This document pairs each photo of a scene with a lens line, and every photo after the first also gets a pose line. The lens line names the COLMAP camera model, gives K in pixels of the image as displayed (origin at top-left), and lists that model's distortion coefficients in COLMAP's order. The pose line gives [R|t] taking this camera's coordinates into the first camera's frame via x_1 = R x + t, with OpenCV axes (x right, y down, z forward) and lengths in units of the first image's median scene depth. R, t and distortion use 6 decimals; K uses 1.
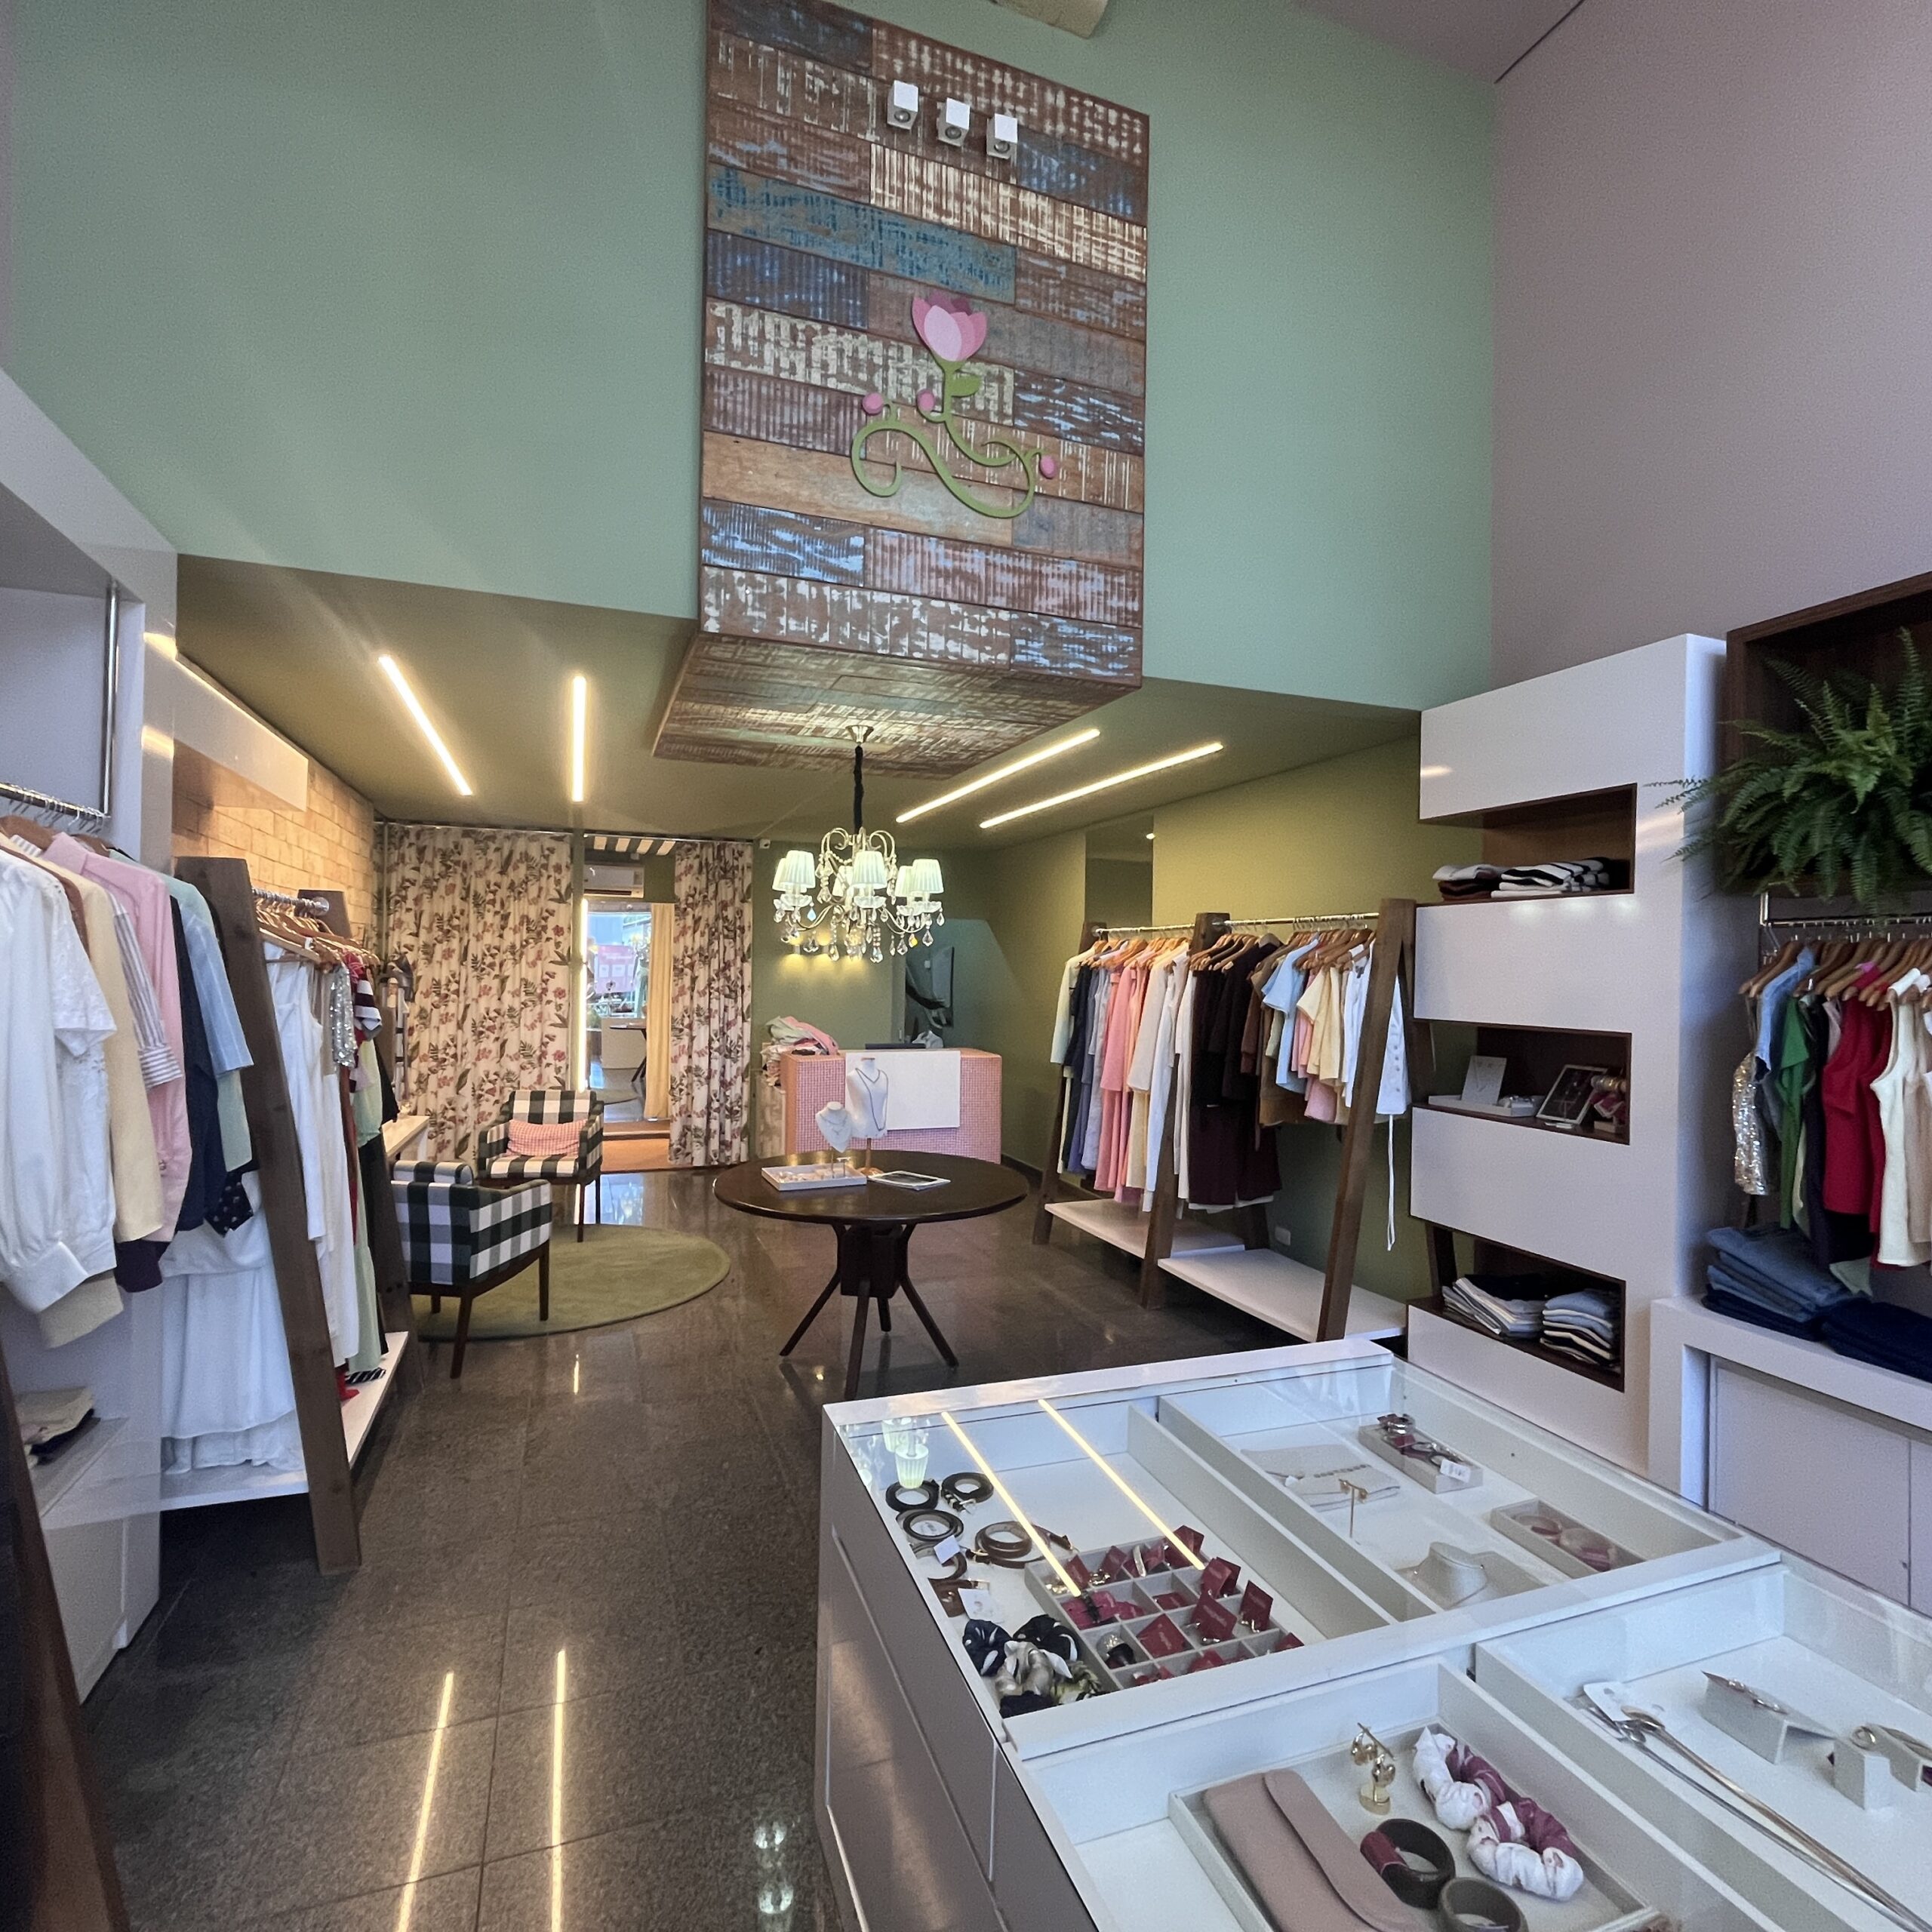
lens RADIAL K [[1041.4, 0, 961.3], [0, 1041.4, 961.9], [0, 0, 1]] dist [-0.004325, 0.000478]
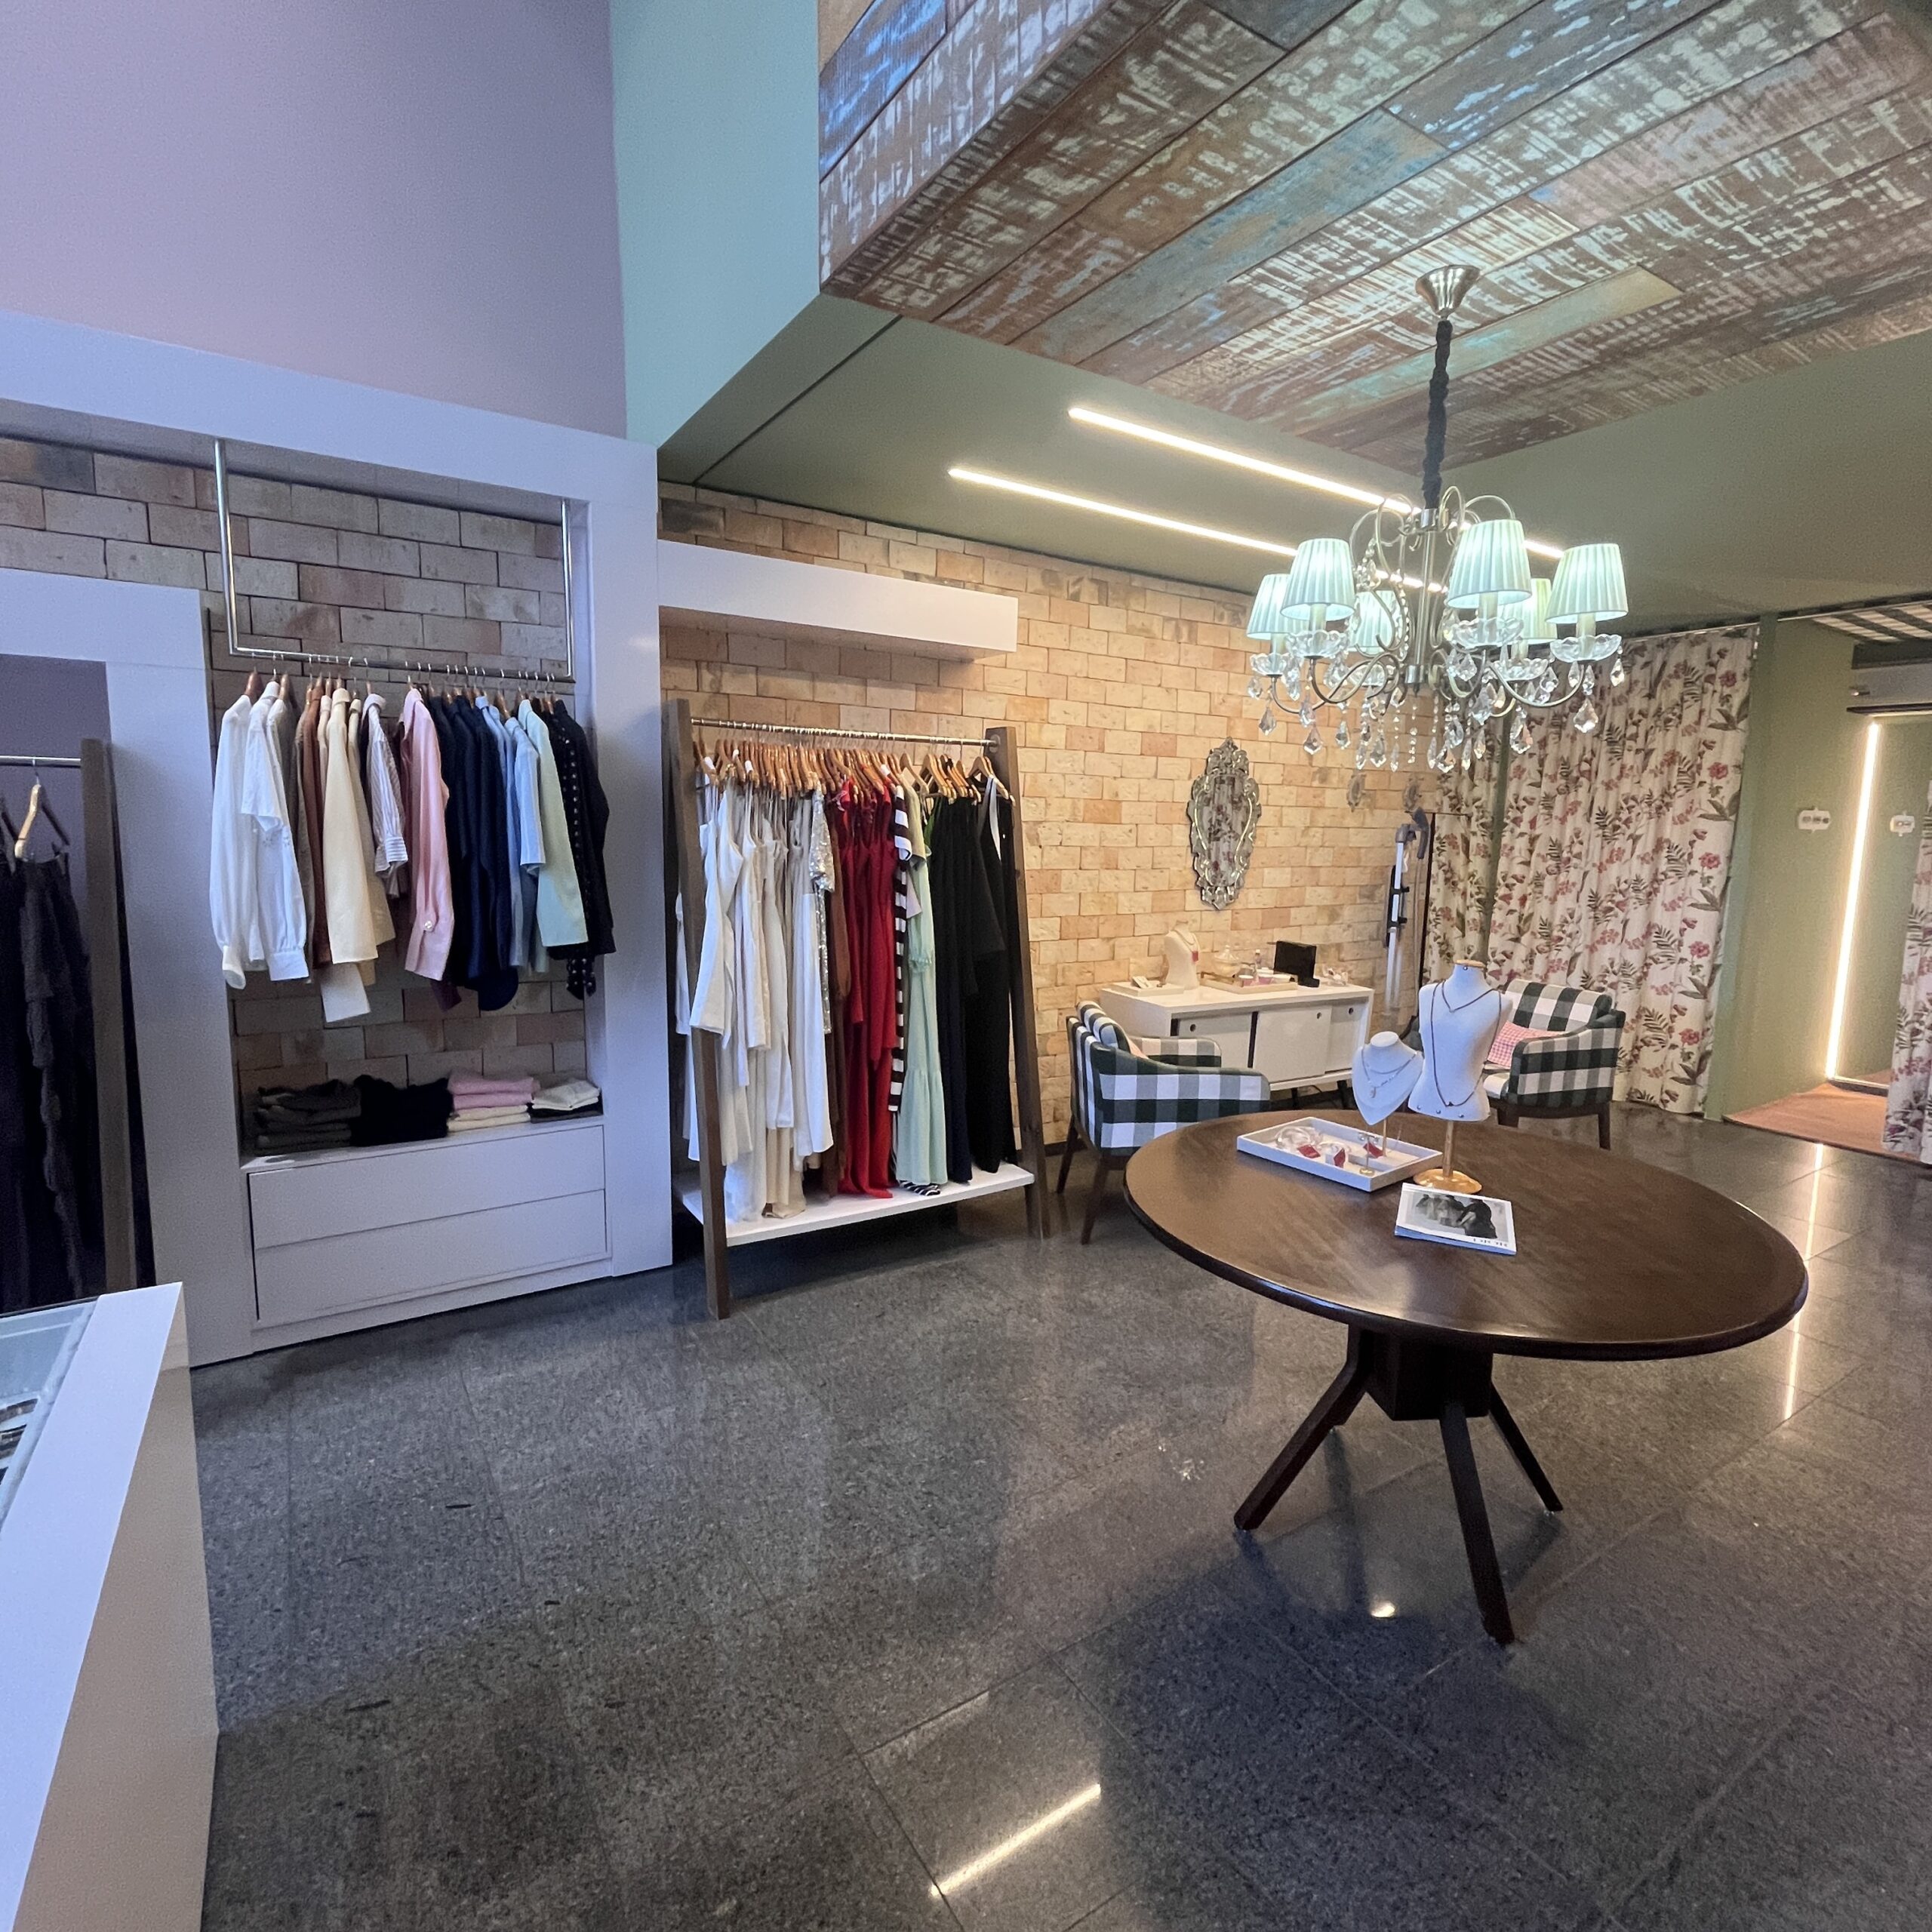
lens RADIAL K [[1041.4, 0, 966.2], [0, 1041.4, 962.0], [0, 0, 1]] dist [-0.004325, 0.000478]
pose [[0.213071, 0.117010, -0.970005, 0.440113], [-0.009346, 0.993002, 0.117731, 0.045526], [0.976992, -0.016019, 0.212674, 0.816532]]
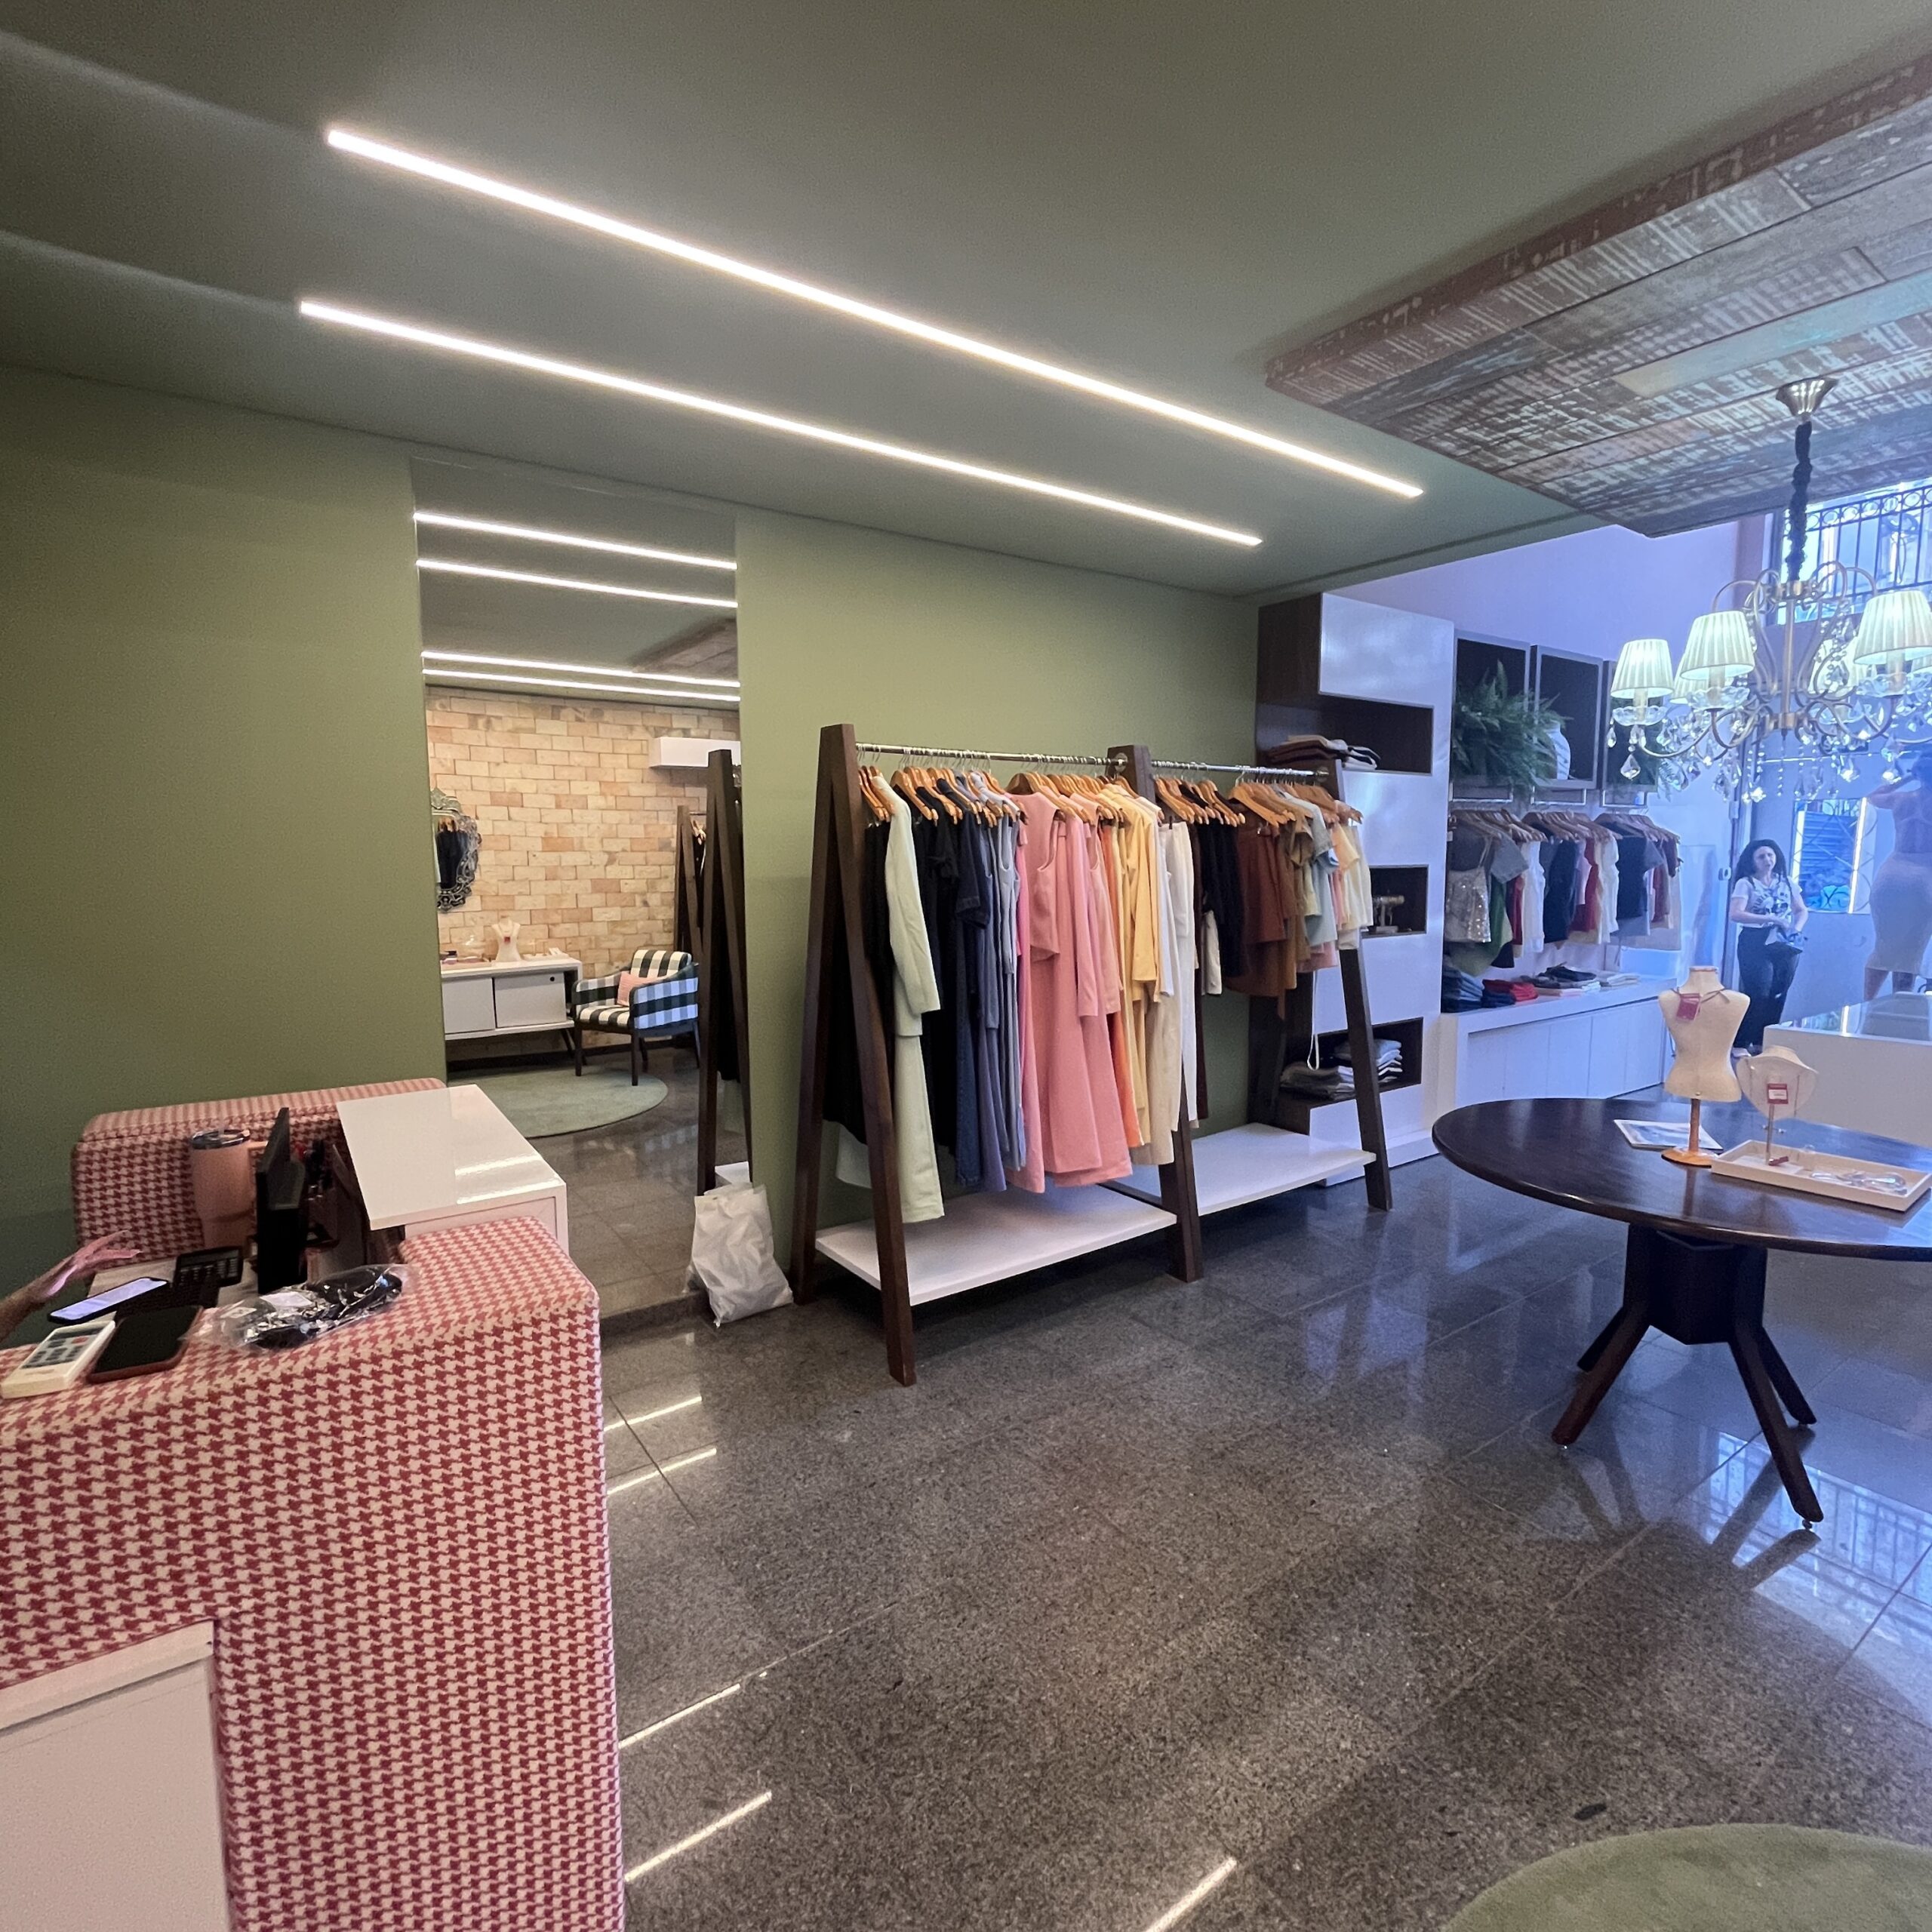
lens RADIAL K [[1041.4, 0, 968.3], [0, 1041.4, 966.9], [0, 0, 1]] dist [-0.004325, 0.000478]
pose [[-0.253884, -0.117869, 0.960026, -0.684883], [-0.001850, 0.992604, 0.121380, 0.028557], [-0.967233, 0.029040, -0.252224, 1.939696]]
